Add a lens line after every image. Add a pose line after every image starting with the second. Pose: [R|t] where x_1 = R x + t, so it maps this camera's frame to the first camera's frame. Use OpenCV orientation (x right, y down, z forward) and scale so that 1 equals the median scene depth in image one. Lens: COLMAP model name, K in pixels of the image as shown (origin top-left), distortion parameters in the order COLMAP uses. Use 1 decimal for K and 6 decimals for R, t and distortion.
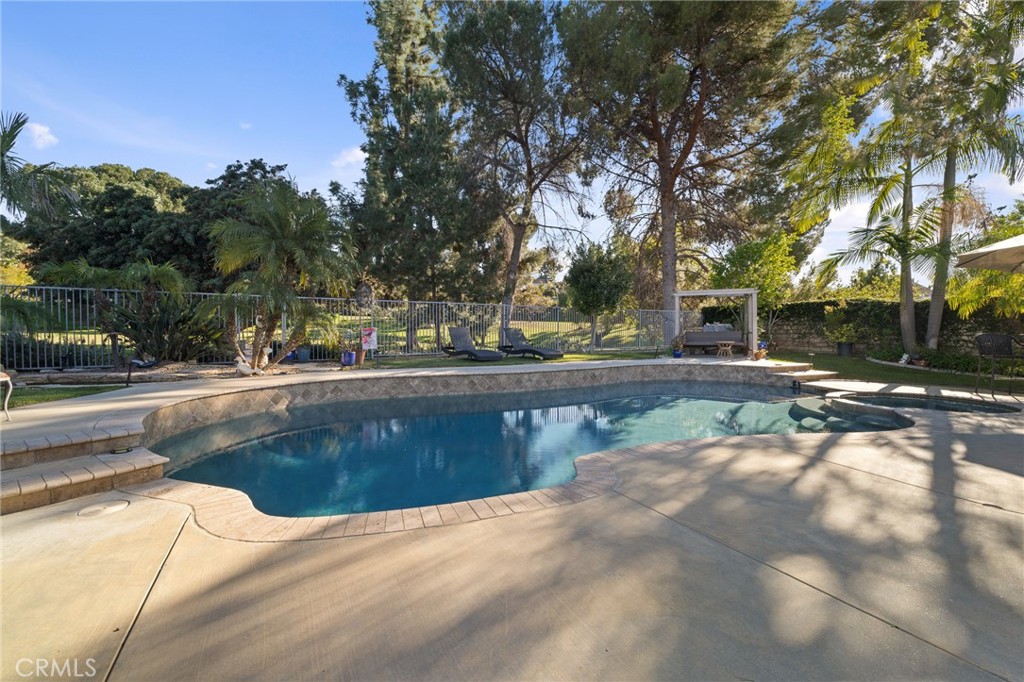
lens RADIAL K [[431.6, 0, 506.2], [0, 431.6, 339.6], [0, 0, 1]] dist [-0.000316, -0.000137]
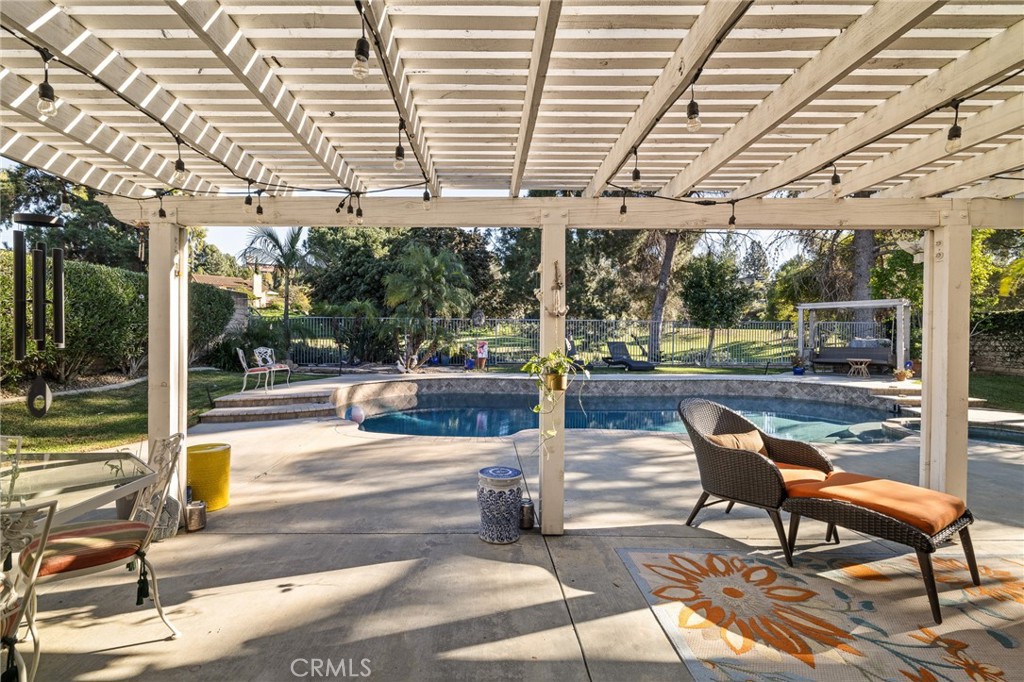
lens RADIAL K [[431.6, 0, 482.5], [0, 431.6, 344.3], [0, 0, 1]] dist [-0.000316, -0.000137]
pose [[0.891354, 0.013178, -0.453117, 0.231337], [-0.015756, 0.999874, -0.001915, -0.013138], [0.453034, 0.008846, 0.891449, -0.163090]]
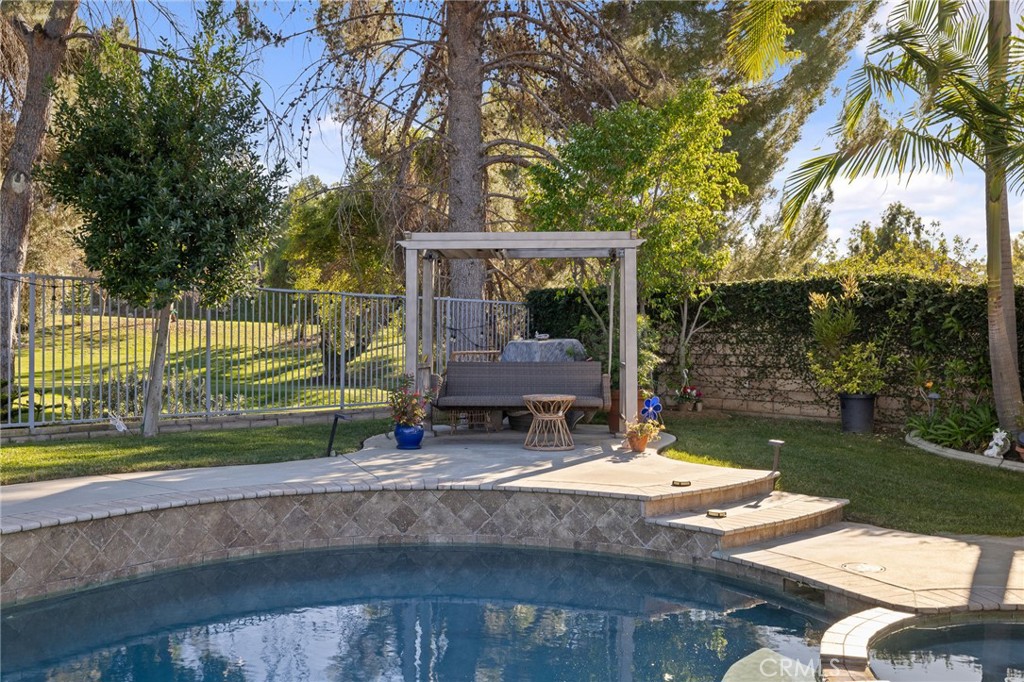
lens RADIAL K [[1019.6, 0, 503.1], [0, 1019.6, 345.8], [0, 0, 1]] dist [-0.000192, 0.000000]
pose [[0.940234, 0.007183, 0.340453, 0.234232], [-0.001196, 0.999841, -0.017792, -0.020131], [-0.340527, 0.016322, 0.940093, 0.323861]]
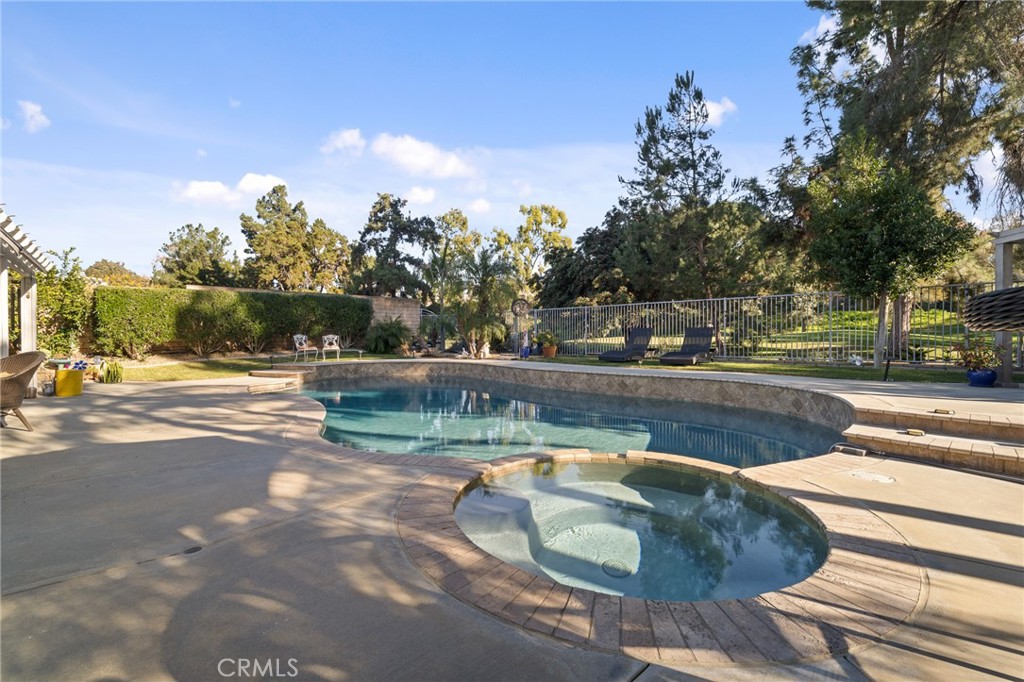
lens RADIAL K [[431.6, 0, 504.6], [0, 431.6, 336.8], [0, 0, 1]] dist [-0.000316, -0.000137]
pose [[0.251092, -0.001077, -0.967963, 0.765446], [-0.011256, 0.999929, -0.004032, -0.001017], [0.967898, 0.011907, 0.251062, 0.458951]]
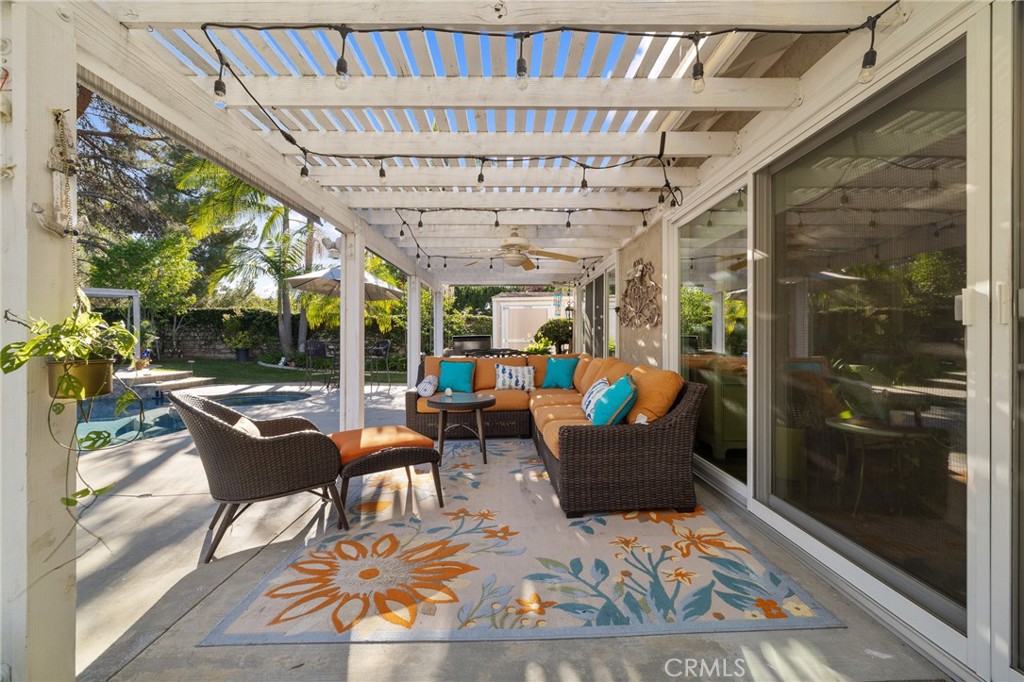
lens RADIAL K [[431.6, 0, 505.6], [0, 431.6, 337.1], [0, 0, 1]] dist [-0.000316, -0.000137]
pose [[0.445300, 0.002309, 0.895379, 0.122108], [0.014120, 0.999854, -0.009600, -0.002478], [-0.895270, 0.016918, 0.445202, -0.083193]]
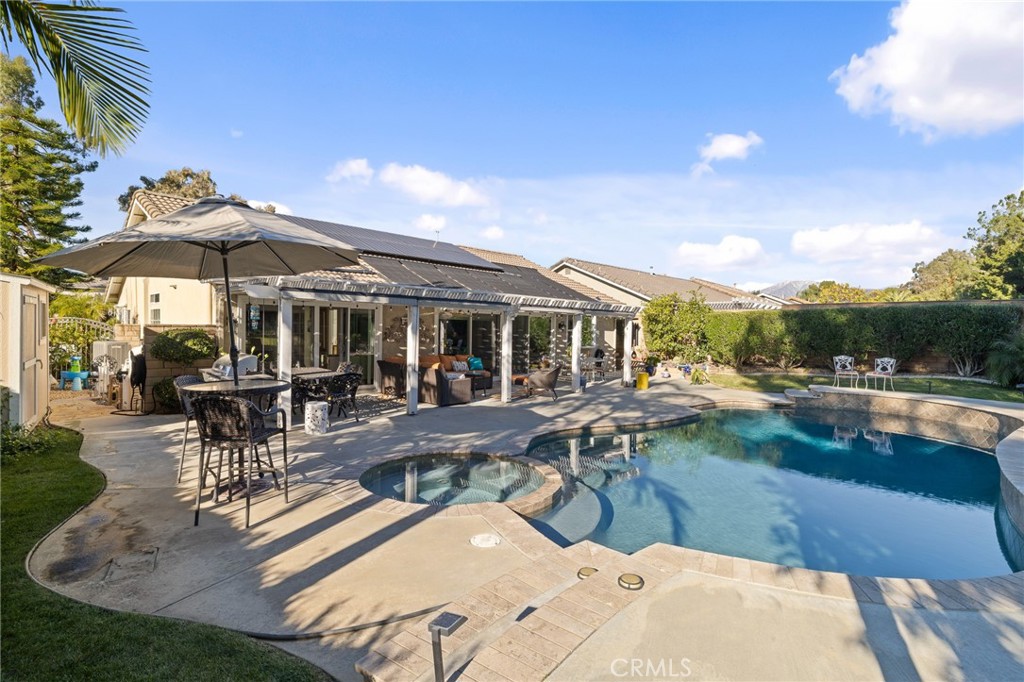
lens RADIAL K [[505.7, 0, 502.0], [0, 505.7, 342.1], [0, 0, 1]] dist [-0.006985, -0.001013]
pose [[-0.959068, -0.002001, -0.283170, 0.649213], [-0.013585, 0.999149, 0.038949, -0.063658], [0.282851, 0.041202, -0.958278, 1.057647]]
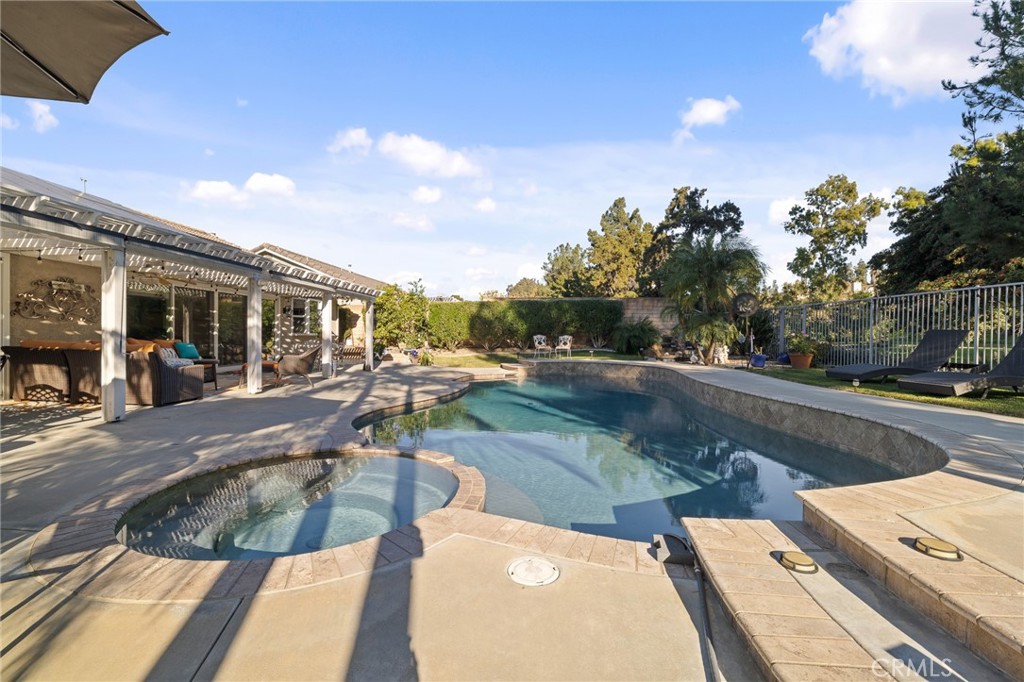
lens RADIAL K [[431.6, 0, 509.8], [0, 431.6, 338.8], [0, 0, 1]] dist [-0.000316, -0.000137]
pose [[-0.536036, 0.004158, -0.844185, 0.716868], [-0.020843, 0.999618, 0.018159, -0.014401], [0.843938, 0.027329, -0.535745, 0.819386]]
